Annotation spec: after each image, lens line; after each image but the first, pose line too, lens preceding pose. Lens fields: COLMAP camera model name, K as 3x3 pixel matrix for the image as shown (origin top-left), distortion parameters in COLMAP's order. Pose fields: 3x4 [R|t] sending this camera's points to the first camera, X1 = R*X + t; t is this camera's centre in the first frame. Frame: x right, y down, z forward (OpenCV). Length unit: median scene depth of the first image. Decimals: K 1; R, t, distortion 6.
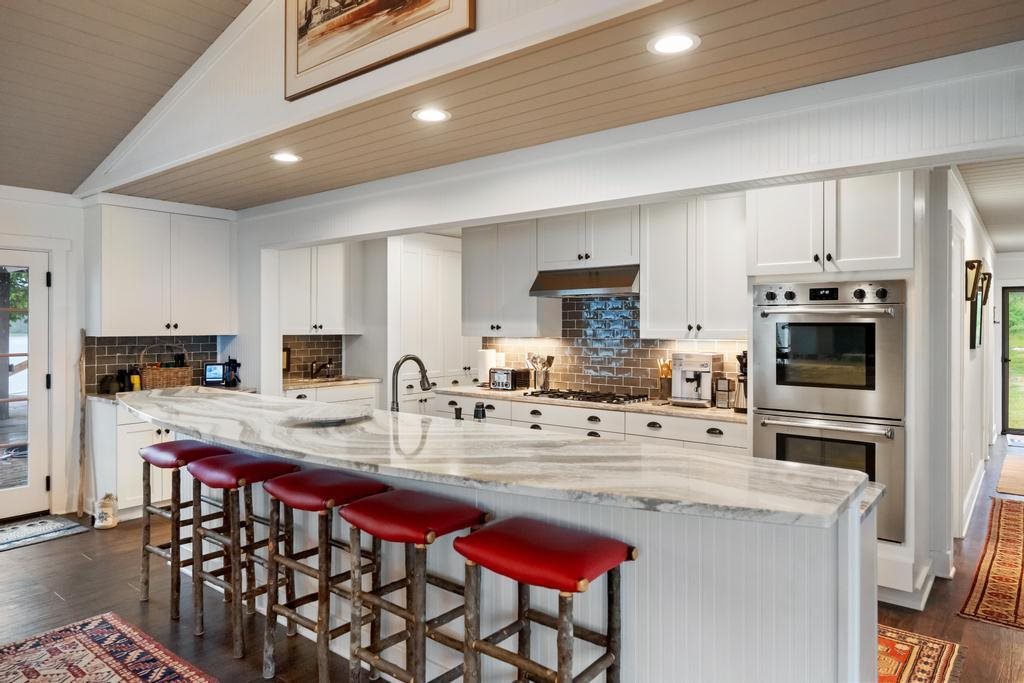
lens RADIAL K [[640.2, 0, 512.0], [0, 640.2, 323.4], [0, 0, 1]] dist [-0.000944, -0.000474]
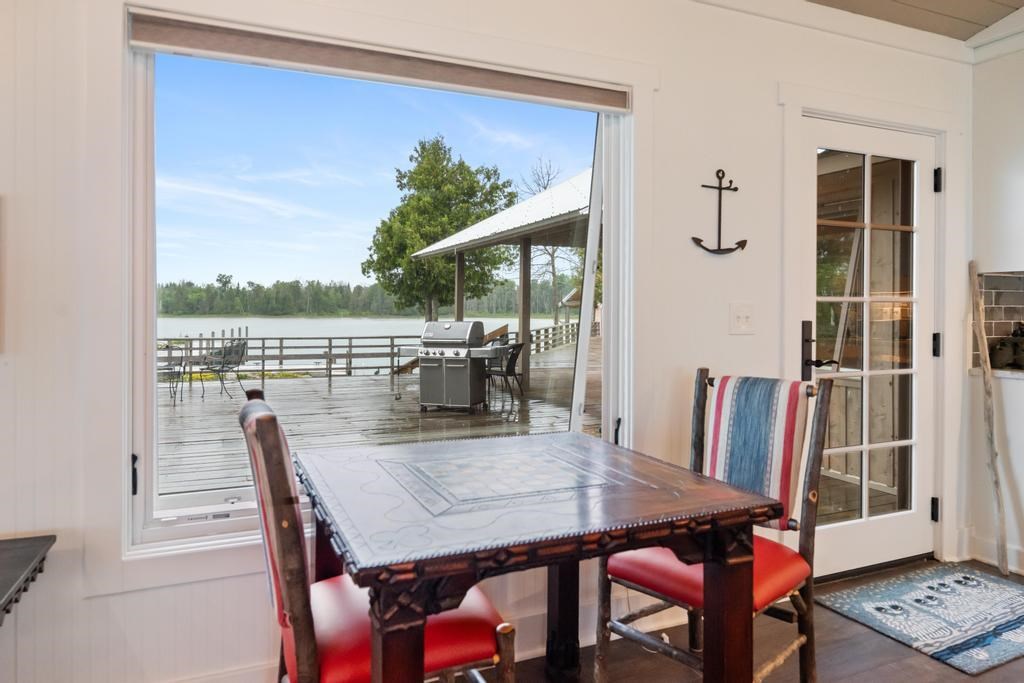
lens RADIAL K [[668.2, 0, 511.8], [0, 668.2, 307.3], [0, 0, 1]] dist [0.001362, 0.000682]
pose [[0.886606, 0.004289, -0.462505, -0.787594], [-0.006677, 0.999971, -0.003526, 0.059377], [0.462476, 0.006214, 0.886610, 0.234741]]
